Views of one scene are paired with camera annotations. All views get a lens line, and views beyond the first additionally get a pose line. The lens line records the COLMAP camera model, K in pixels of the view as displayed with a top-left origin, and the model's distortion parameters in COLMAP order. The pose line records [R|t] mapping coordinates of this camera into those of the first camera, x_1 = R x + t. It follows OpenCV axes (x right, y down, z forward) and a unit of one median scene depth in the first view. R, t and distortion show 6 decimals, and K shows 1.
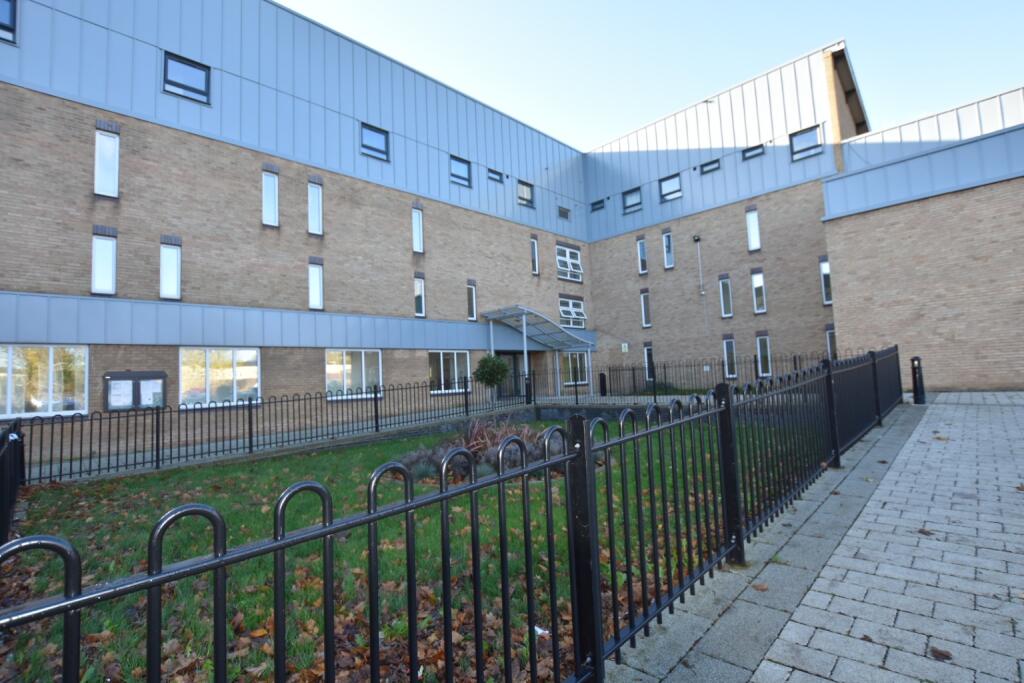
lens RADIAL K [[474.1, 0, 513.1], [0, 474.1, 343.1], [0, 0, 1]] dist [-0.003361, -0.000135]
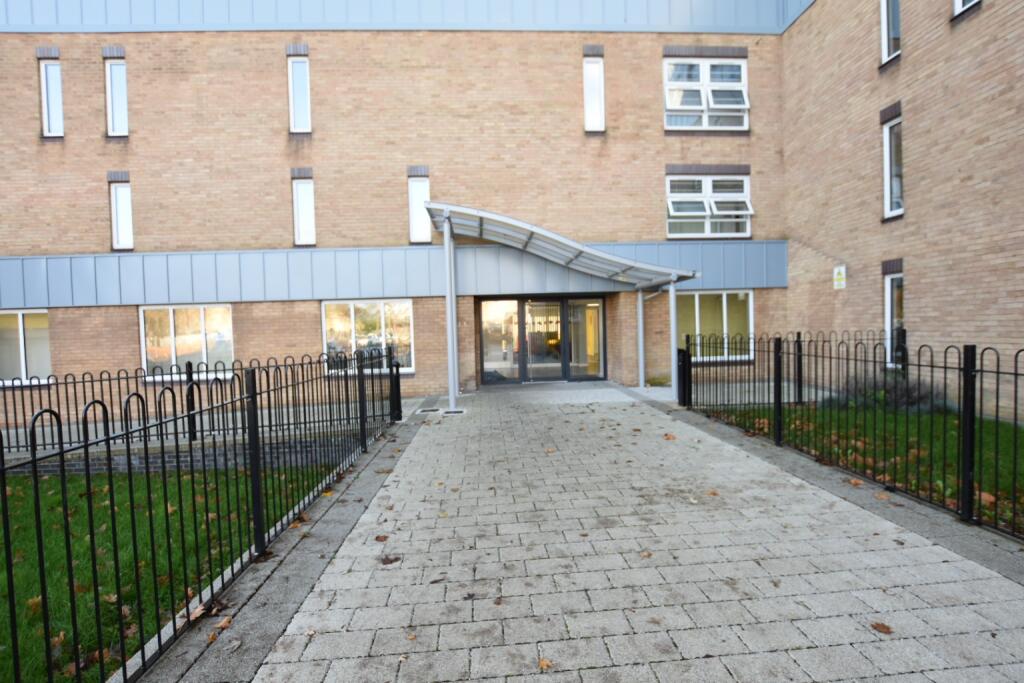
lens RADIAL K [[499.0, 0, 515.3], [0, 499.0, 342.1], [0, 0, 1]] dist [-0.014906, -0.000788]
pose [[0.756772, 0.043684, -0.652218, 0.400496], [0.045731, 0.991782, 0.119488, 0.001594], [0.652078, -0.120252, 0.748555, 0.675975]]
